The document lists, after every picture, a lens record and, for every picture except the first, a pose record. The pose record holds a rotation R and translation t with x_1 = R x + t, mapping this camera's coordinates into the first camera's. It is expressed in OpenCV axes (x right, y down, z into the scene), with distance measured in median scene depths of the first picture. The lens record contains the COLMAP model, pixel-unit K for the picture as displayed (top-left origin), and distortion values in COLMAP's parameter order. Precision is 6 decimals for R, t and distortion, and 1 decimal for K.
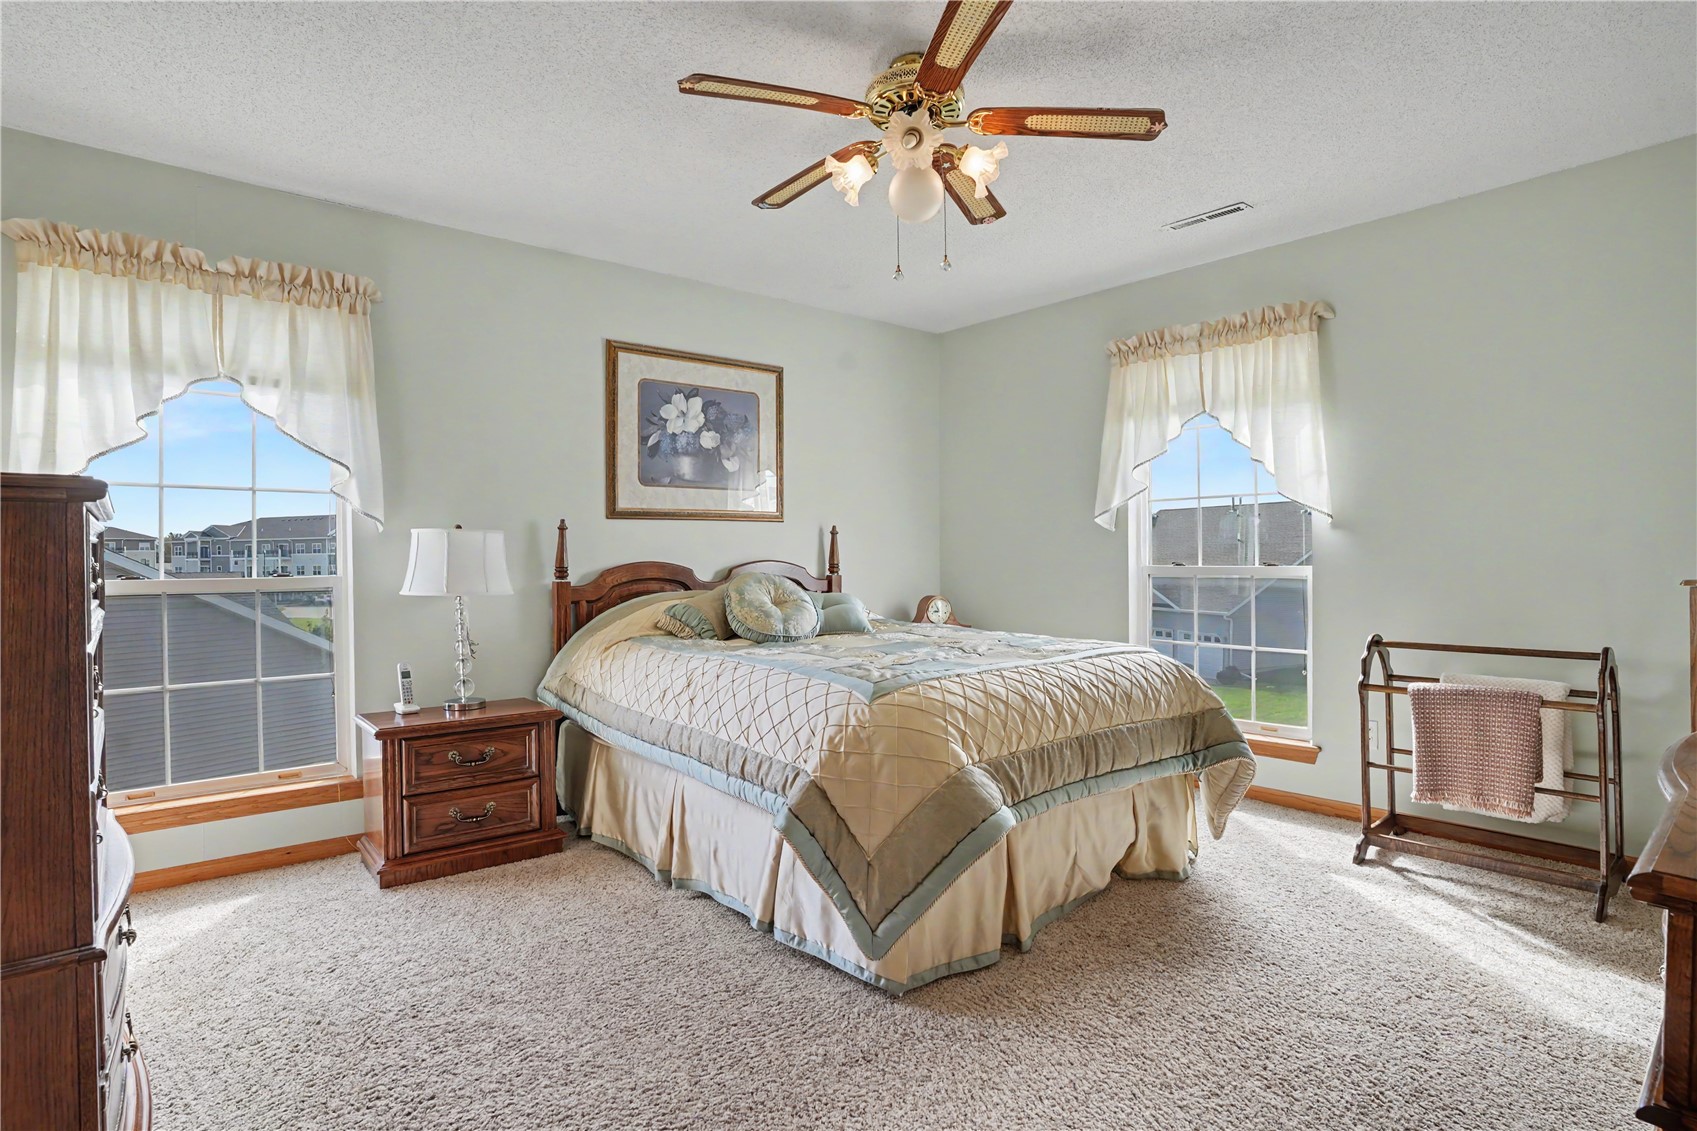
lens RADIAL K [[858.7, 0, 856.1], [0, 858.7, 560.8], [0, 0, 1]] dist [-0.029648, 0.010926]
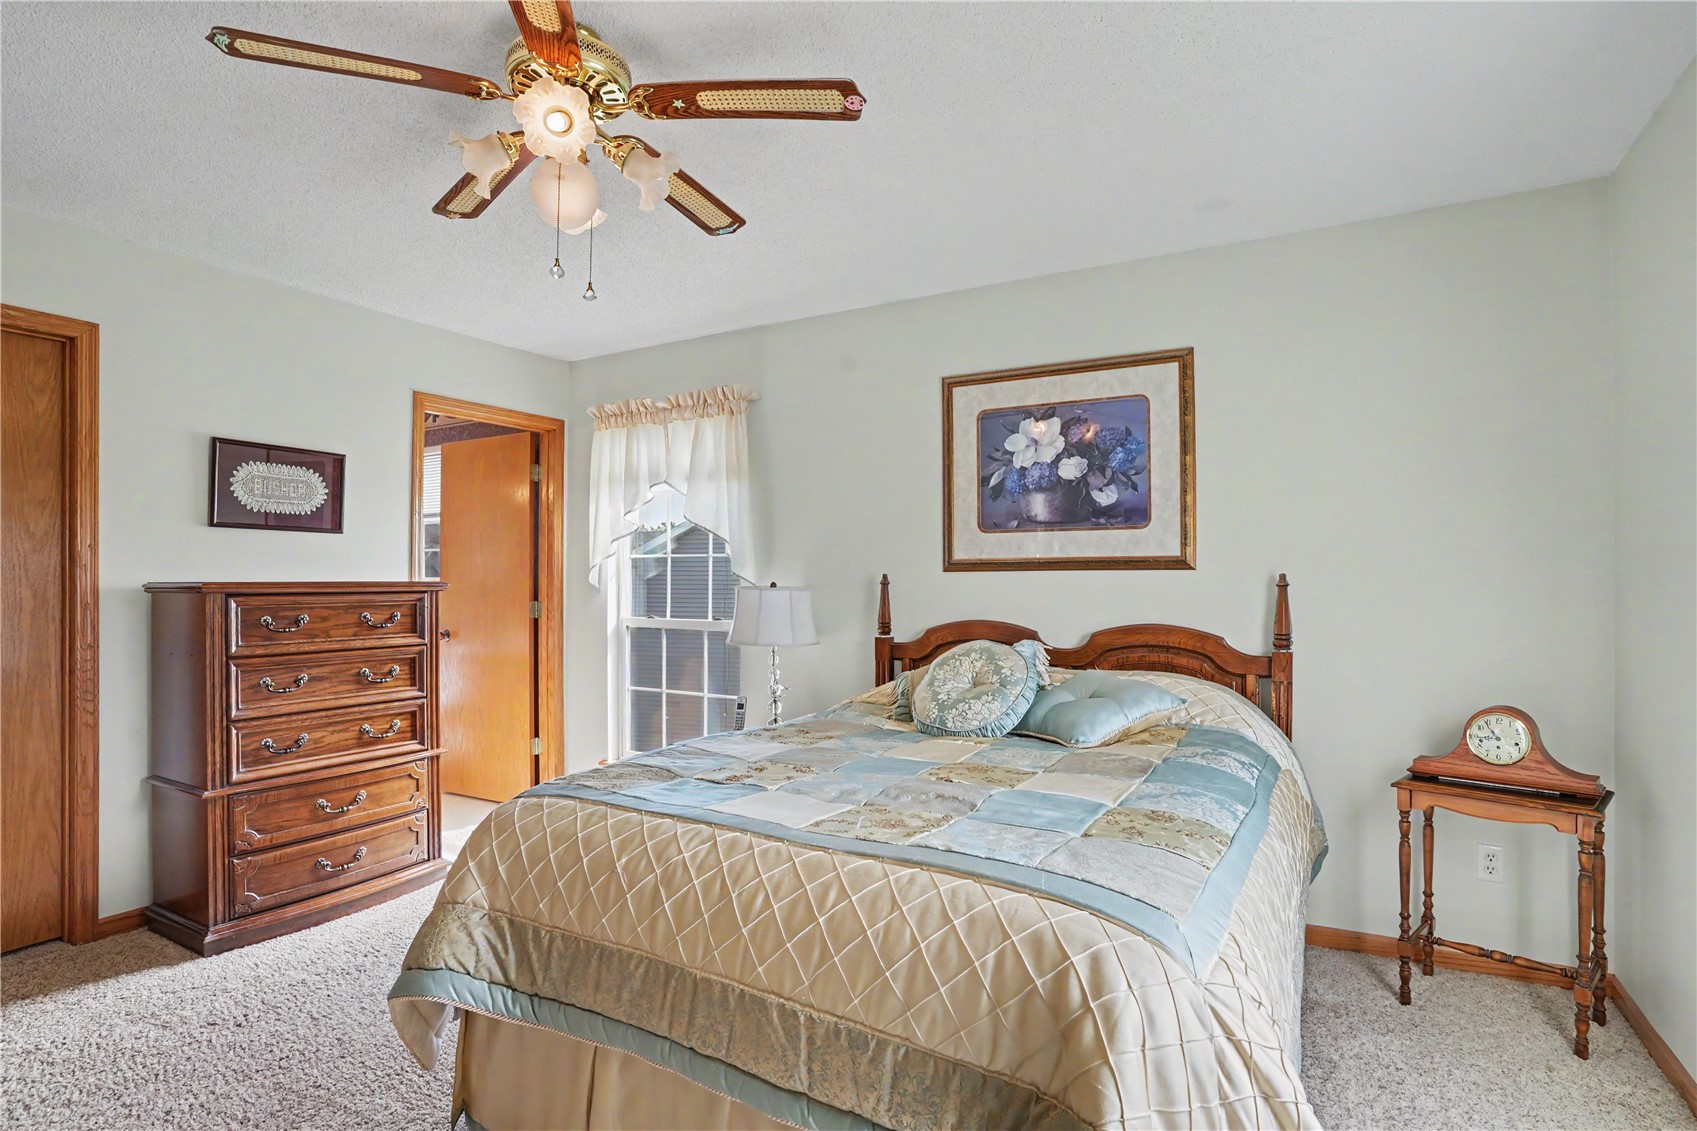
lens RADIAL K [[858.7, 0, 852.6], [0, 858.7, 569.2], [0, 0, 1]] dist [-0.029648, 0.010926]
pose [[0.341205, -0.004654, -0.939977, 0.518906], [-0.013817, 0.999855, -0.009965, -0.038821], [0.939887, 0.016388, 0.341091, 0.562315]]
